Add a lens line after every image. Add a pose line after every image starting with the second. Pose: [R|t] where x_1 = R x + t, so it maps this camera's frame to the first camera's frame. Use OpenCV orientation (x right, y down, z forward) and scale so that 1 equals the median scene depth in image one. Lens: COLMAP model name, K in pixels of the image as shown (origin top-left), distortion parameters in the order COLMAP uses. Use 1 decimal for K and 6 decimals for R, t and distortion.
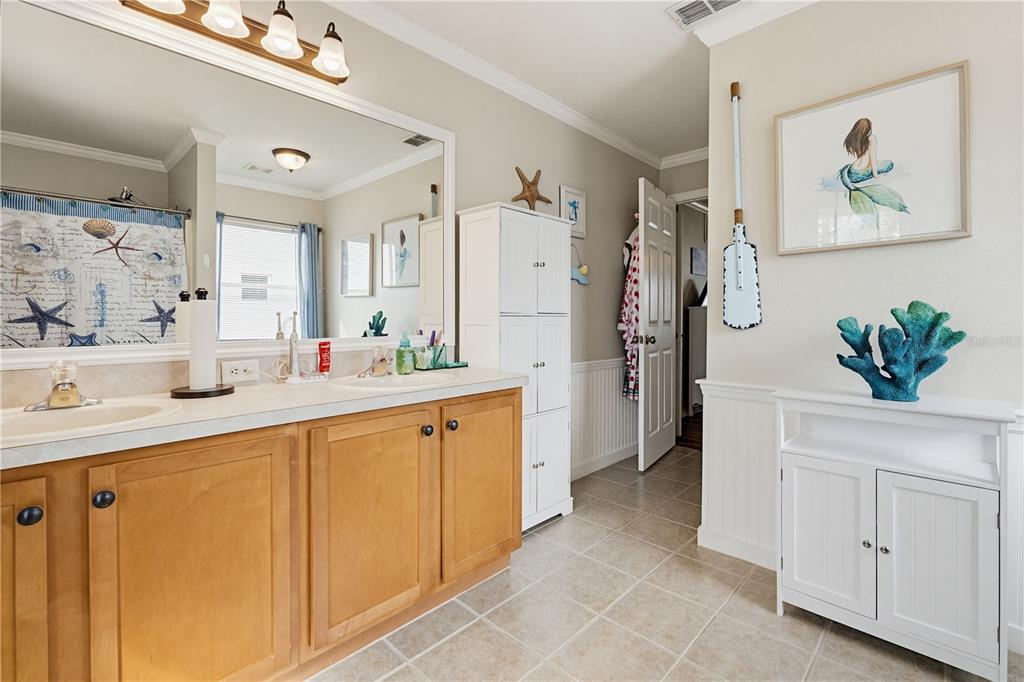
lens RADIAL K [[455.0, 0, 519.3], [0, 455.0, 325.4], [0, 0, 1]] dist [-0.007750, 0.001319]
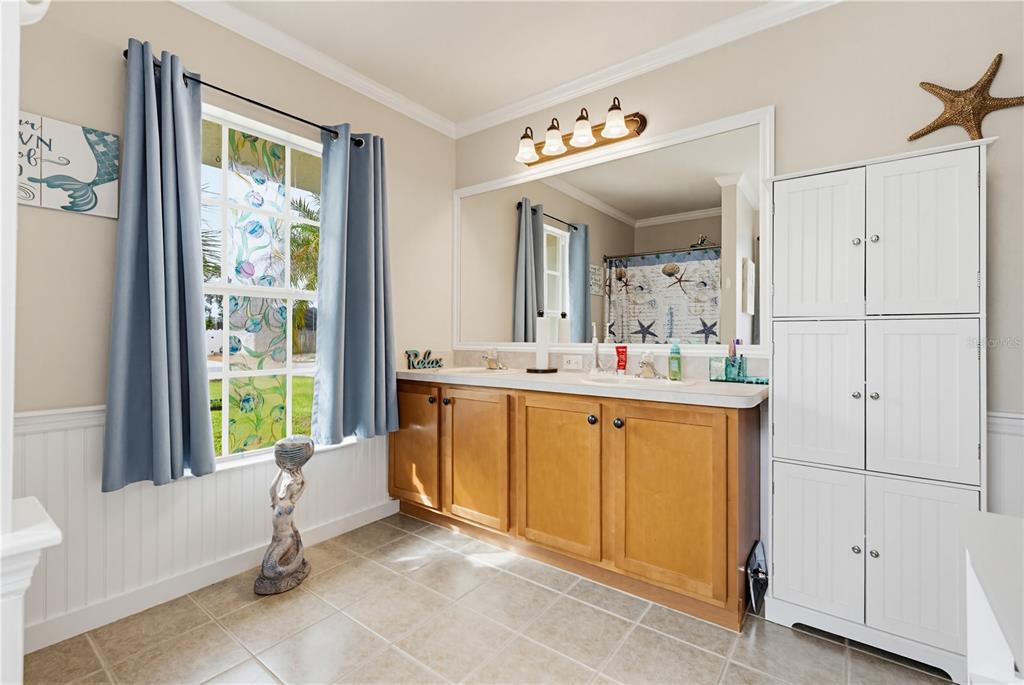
lens RADIAL K [[455.0, 0, 511.6], [0, 455.0, 335.7], [0, 0, 1]] dist [-0.007750, 0.001319]
pose [[0.115925, 0.002630, -0.993255, 0.521294], [-0.018017, 0.999838, 0.000545, 0.007681], [0.993095, 0.017832, 0.115953, 0.357037]]
